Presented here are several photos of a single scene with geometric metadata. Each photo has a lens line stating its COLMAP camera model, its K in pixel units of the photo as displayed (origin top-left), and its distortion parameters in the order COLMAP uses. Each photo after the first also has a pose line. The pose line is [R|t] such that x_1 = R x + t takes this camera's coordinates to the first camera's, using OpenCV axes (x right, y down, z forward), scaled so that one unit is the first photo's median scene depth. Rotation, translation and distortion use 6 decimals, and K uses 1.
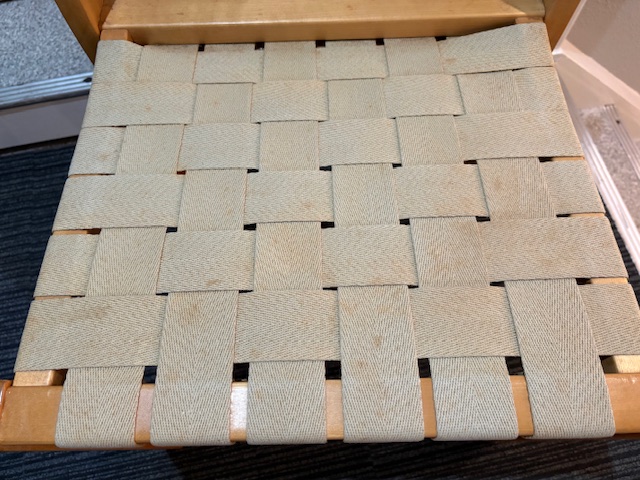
lens RADIAL K [[513.0, 0, 324.3], [0, 513.0, 239.5], [0, 0, 1]] dist [0.028607, -0.052075]
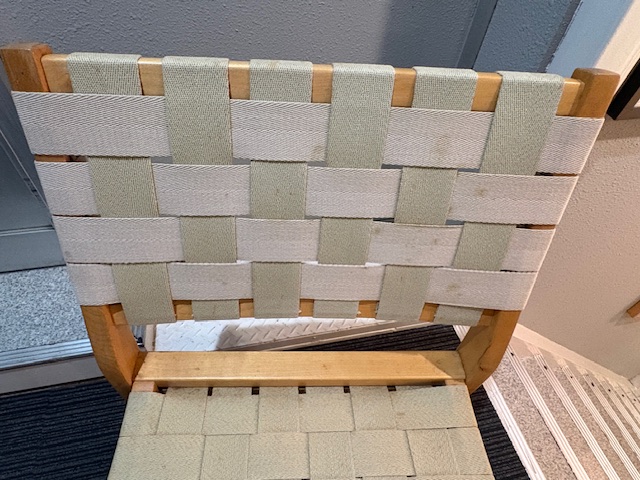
lens RADIAL K [[406.0, 0, 315.6], [0, 406.0, 240.6], [0, 0, 1]] dist [-0.000633, -0.003154]
pose [[0.996462, 0.040108, 0.073850, -0.036811], [-0.014099, 0.946092, -0.323591, -0.230145], [-0.082848, 0.321405, 0.943311, -0.061778]]
